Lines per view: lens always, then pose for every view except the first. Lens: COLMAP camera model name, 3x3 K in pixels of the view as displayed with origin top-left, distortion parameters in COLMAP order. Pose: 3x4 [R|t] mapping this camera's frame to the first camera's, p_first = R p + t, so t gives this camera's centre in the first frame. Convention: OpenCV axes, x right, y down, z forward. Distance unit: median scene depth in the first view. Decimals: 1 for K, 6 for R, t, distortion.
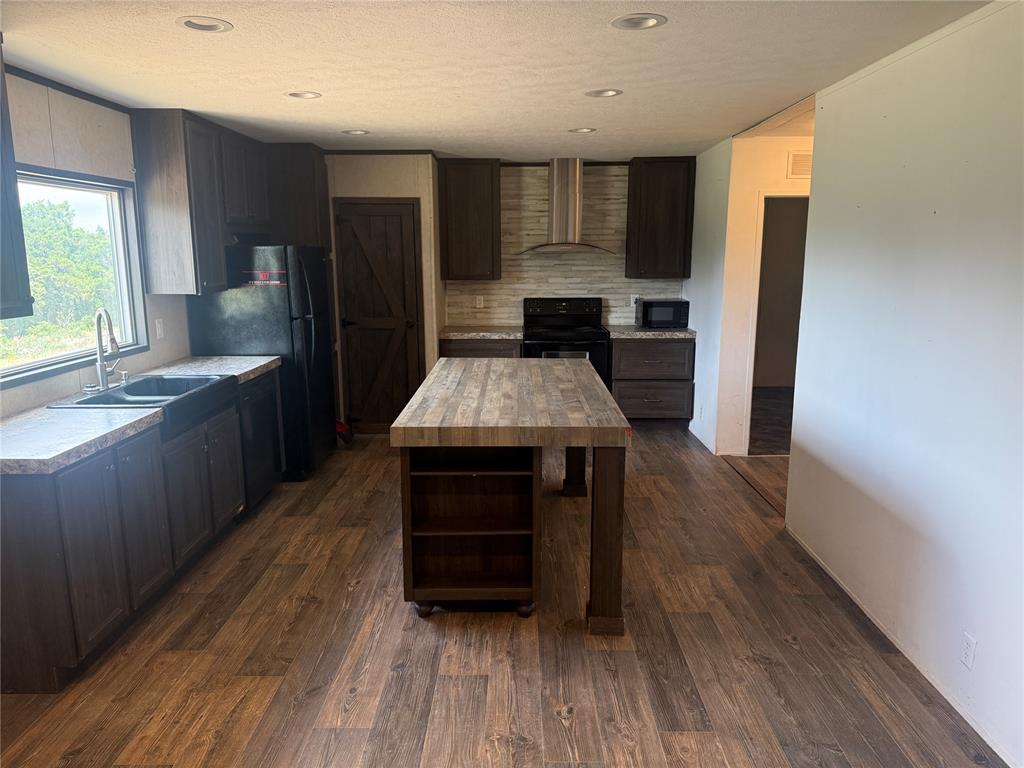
lens RADIAL K [[724.4, 0, 507.4], [0, 724.4, 395.1], [0, 0, 1]] dist [0.108670, -0.188474]
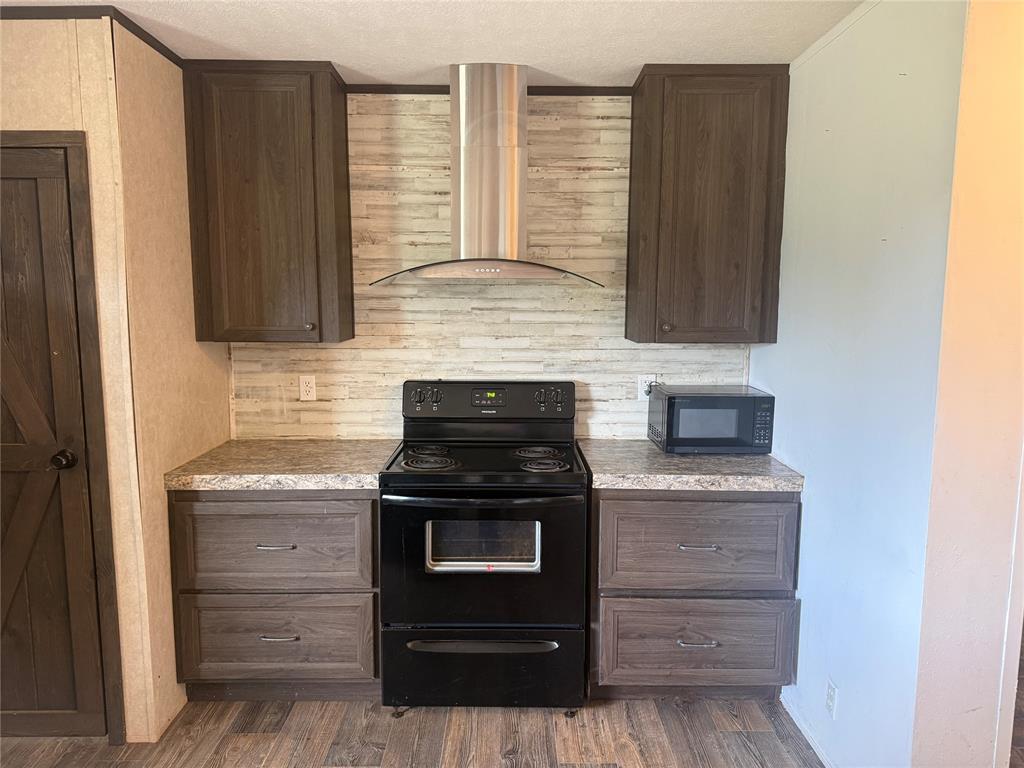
lens RADIAL K [[717.9, 0, 512.0], [0, 717.9, 384.0], [0, 0, 1]] dist [0.095167, -0.124630]
pose [[0.999766, 0.006124, 0.020770, 0.082308], [-0.004657, 0.997539, -0.069959, -0.101850], [-0.021148, 0.069846, 0.997334, 0.557533]]
